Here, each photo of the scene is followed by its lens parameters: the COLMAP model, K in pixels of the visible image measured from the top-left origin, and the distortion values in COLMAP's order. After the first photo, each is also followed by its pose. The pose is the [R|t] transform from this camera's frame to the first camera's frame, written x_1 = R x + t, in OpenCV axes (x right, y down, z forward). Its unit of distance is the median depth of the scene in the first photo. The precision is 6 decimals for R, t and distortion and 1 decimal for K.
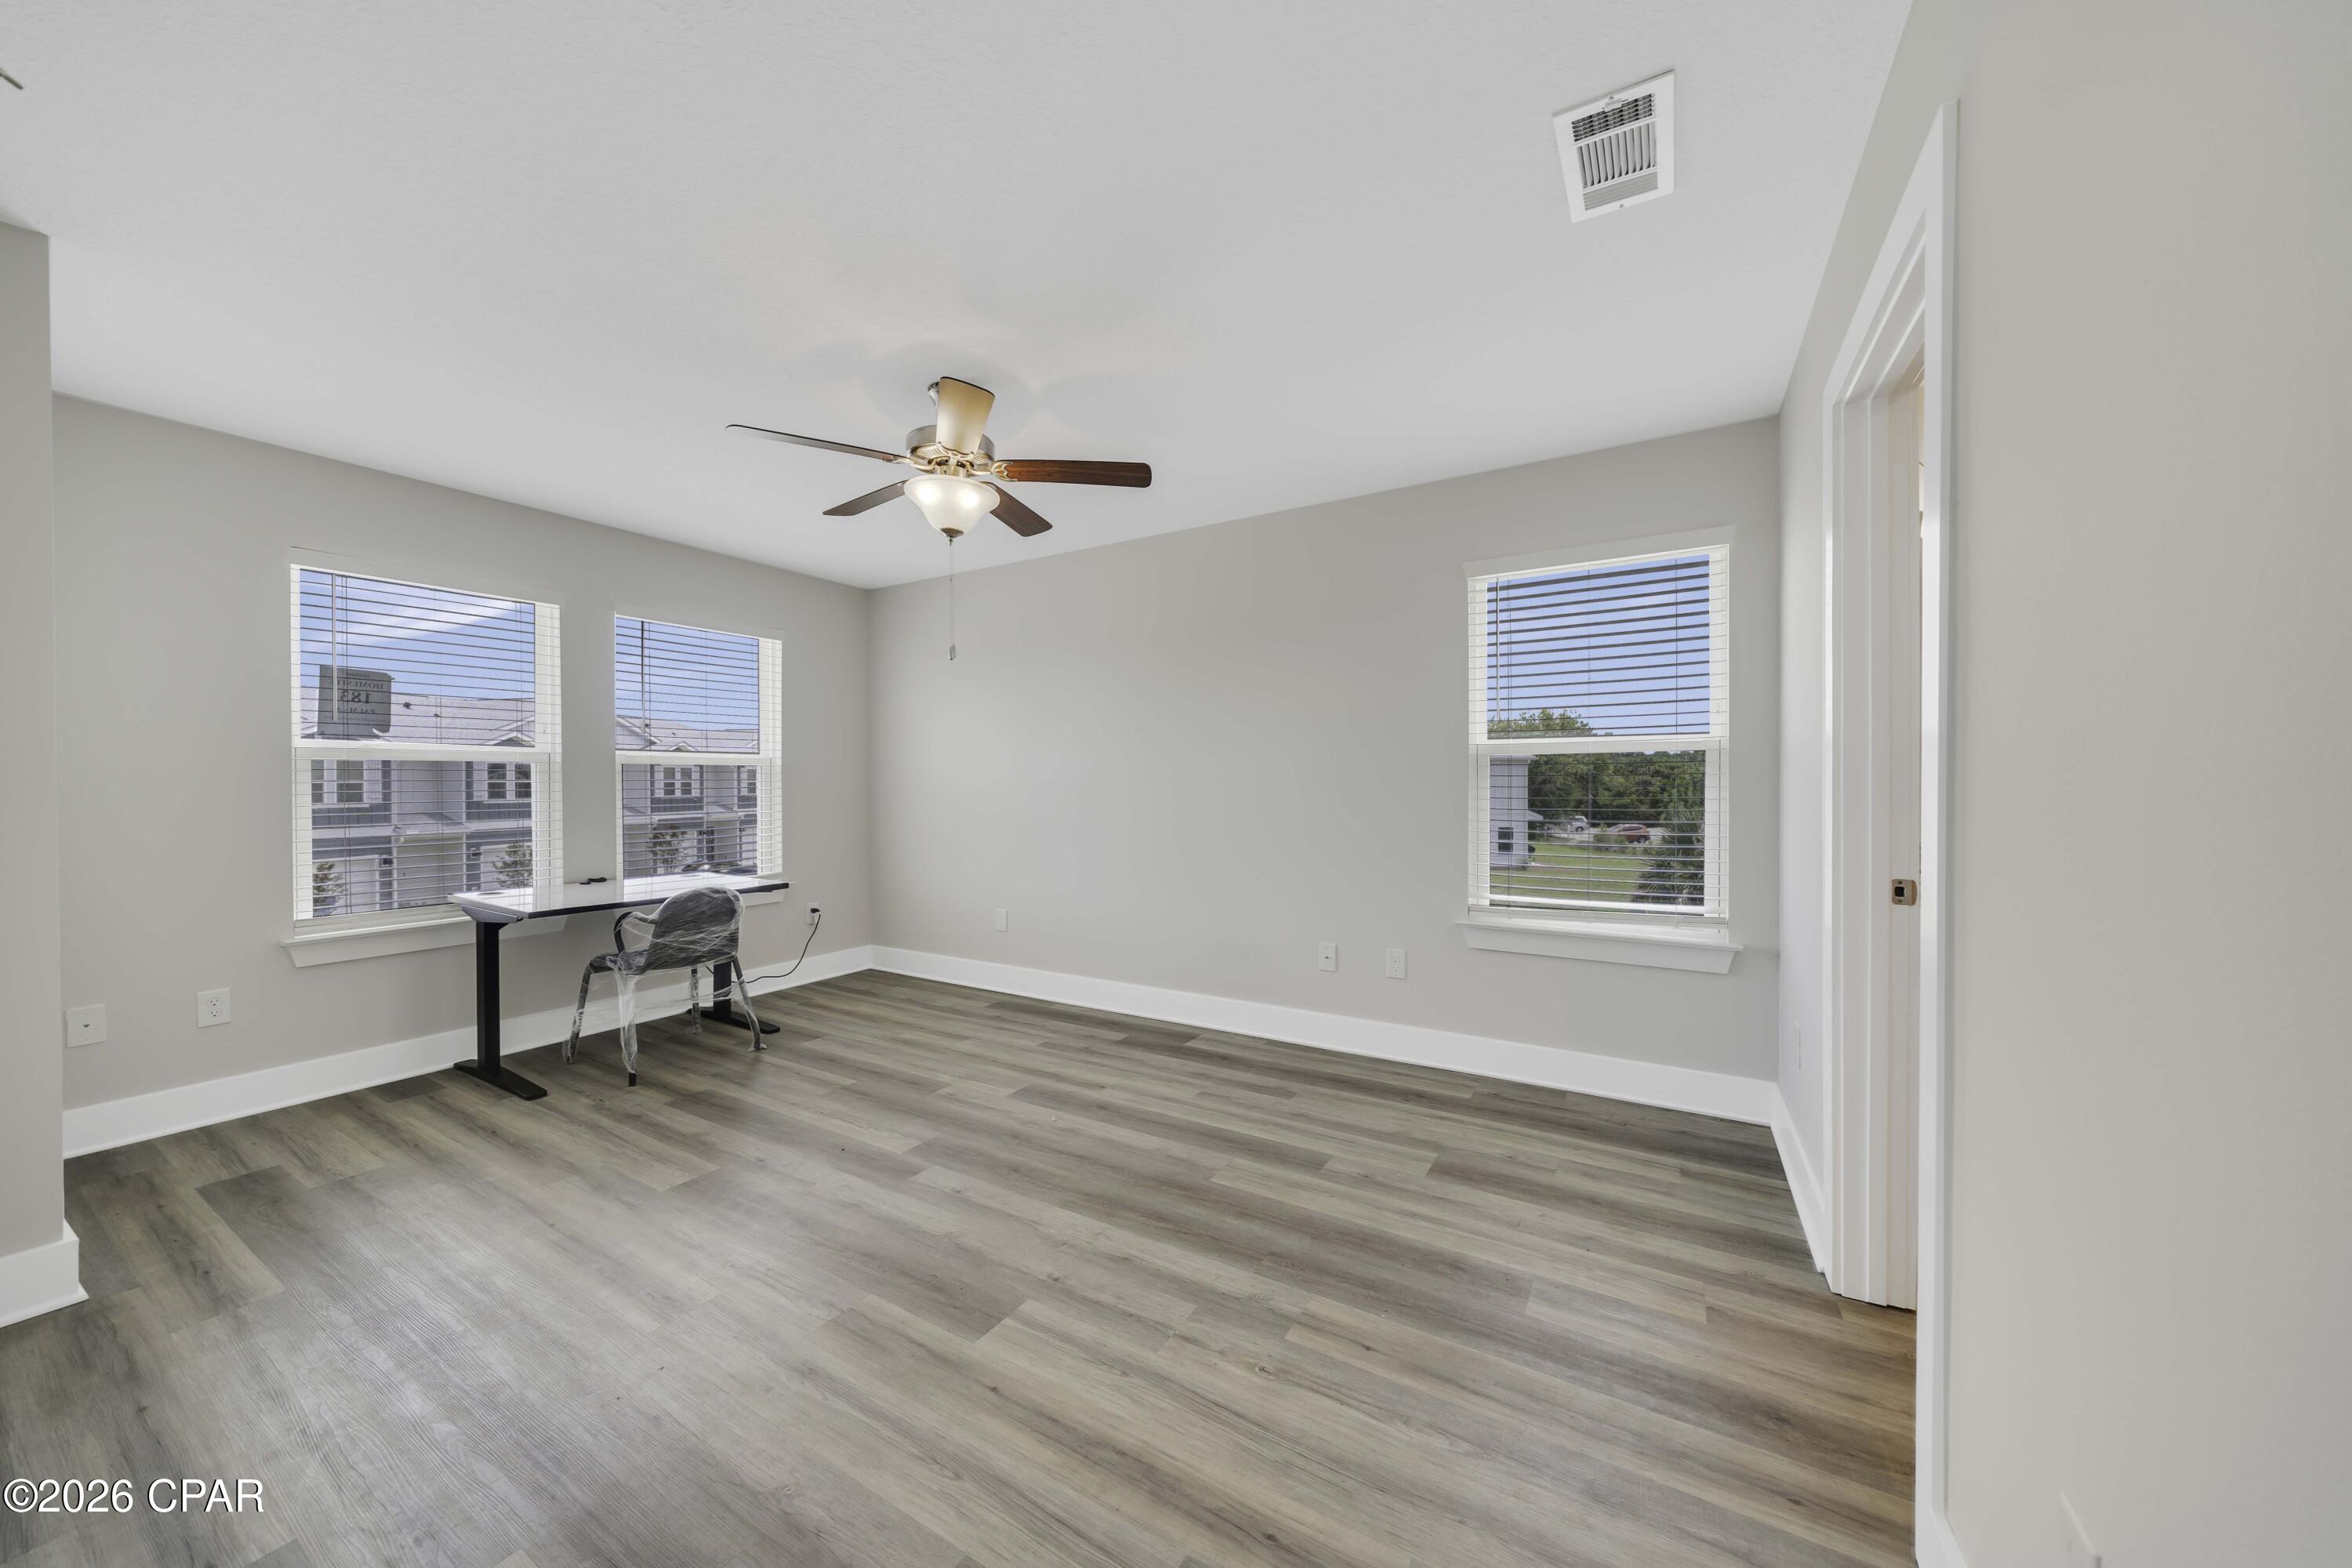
lens RADIAL K [[812.0, 0, 1174.0], [0, 812.0, 785.7], [0, 0, 1]] dist [-0.005499, 0.000060]
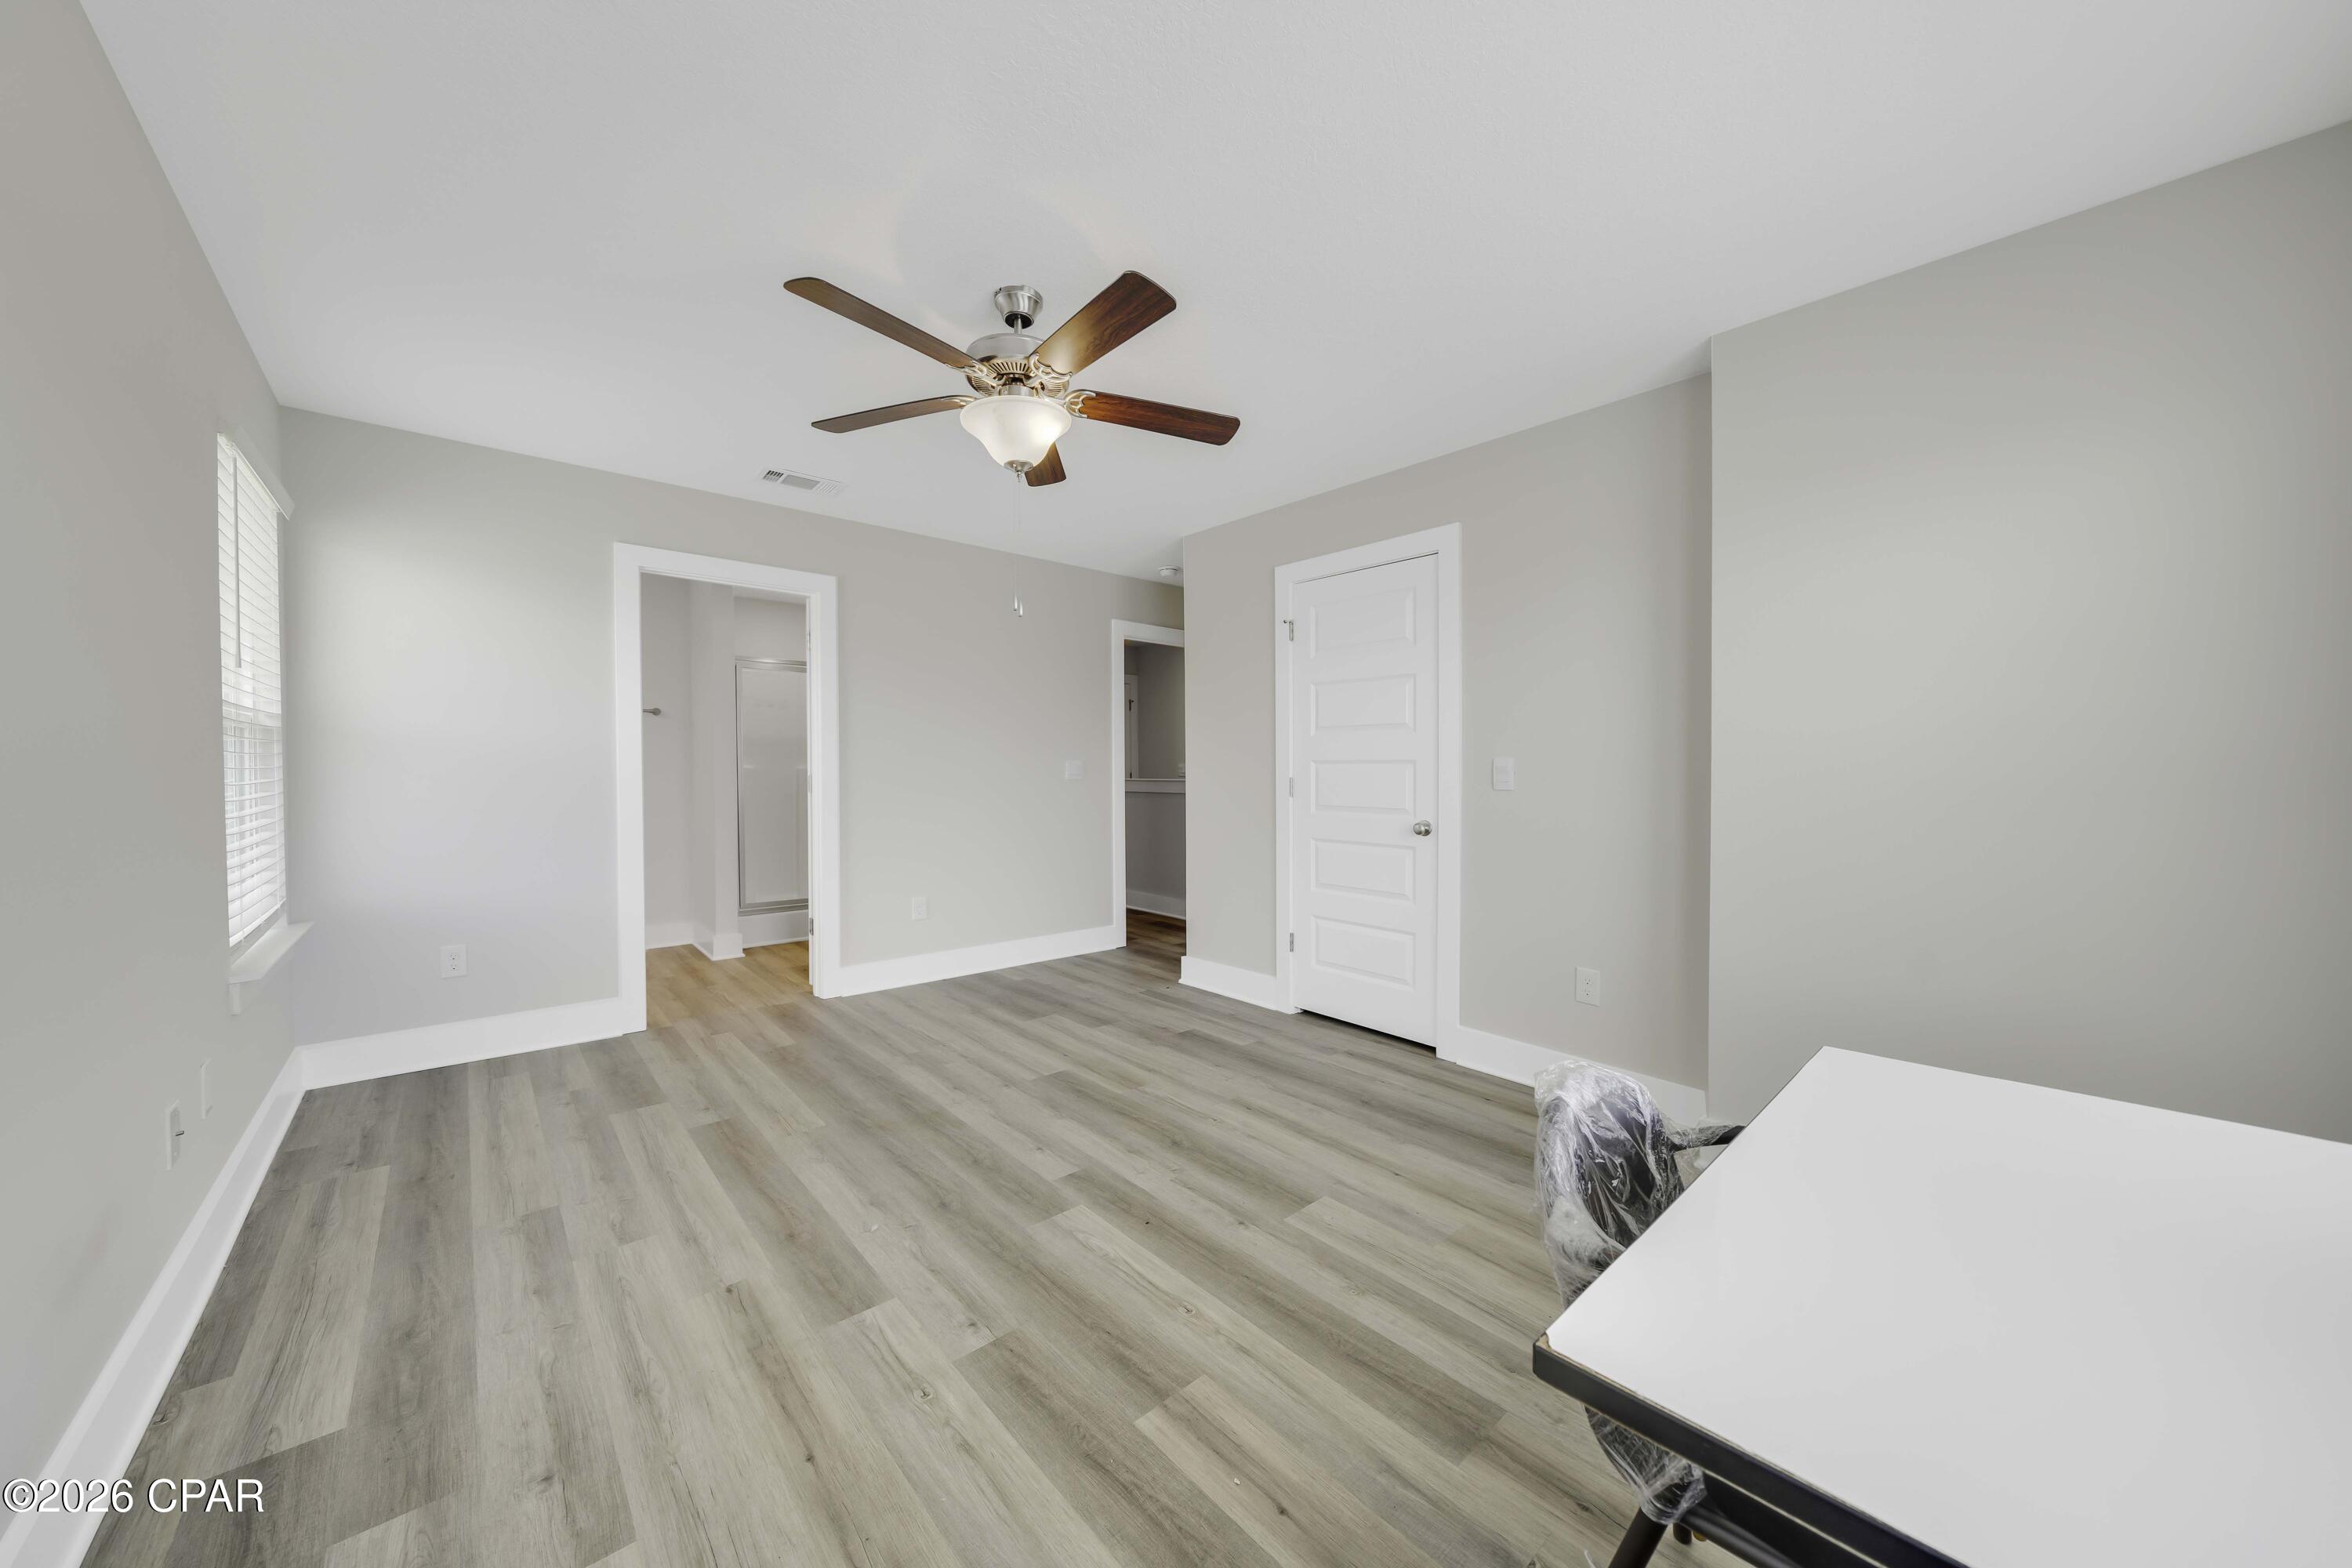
lens RADIAL K [[812.0, 0, 1176.5], [0, 812.0, 779.7], [0, 0, 1]] dist [-0.005499, 0.000060]
pose [[-0.953670, -0.006737, 0.300778, -0.677708], [-0.001126, 0.999822, 0.018824, 0.003246], [-0.300852, 0.017614, -0.953508, 1.757007]]
